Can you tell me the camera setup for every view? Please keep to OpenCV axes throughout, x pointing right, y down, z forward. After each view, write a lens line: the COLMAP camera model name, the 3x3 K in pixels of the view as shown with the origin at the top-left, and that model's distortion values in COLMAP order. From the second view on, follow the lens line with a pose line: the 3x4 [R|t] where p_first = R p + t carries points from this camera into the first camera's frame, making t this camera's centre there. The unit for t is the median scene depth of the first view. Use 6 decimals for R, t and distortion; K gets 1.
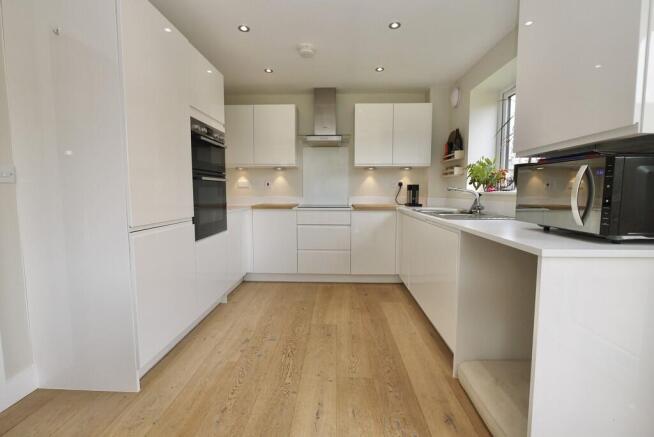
lens RADIAL K [[275.4, 0, 323.8], [0, 275.4, 214.4], [0, 0, 1]] dist [-0.004515, 0.000012]
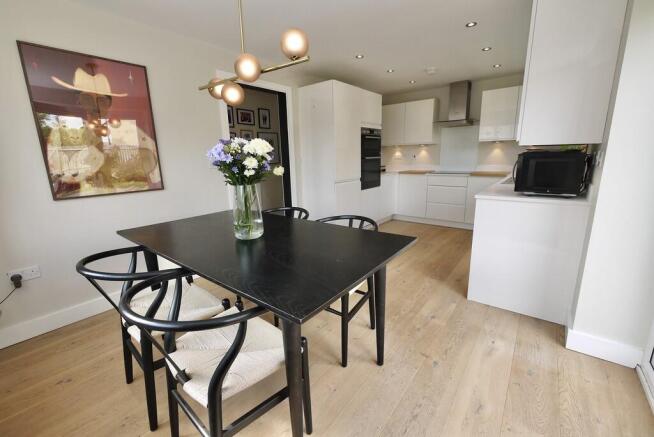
lens RADIAL K [[275.4, 0, 326.7], [0, 275.4, 215.8], [0, 0, 1]] dist [-0.004515, 0.000012]
pose [[0.796634, 0.108491, -0.594646, 0.367663], [-0.023859, 0.988638, 0.148410, -0.005704], [0.603991, -0.104041, 0.790171, -0.511217]]
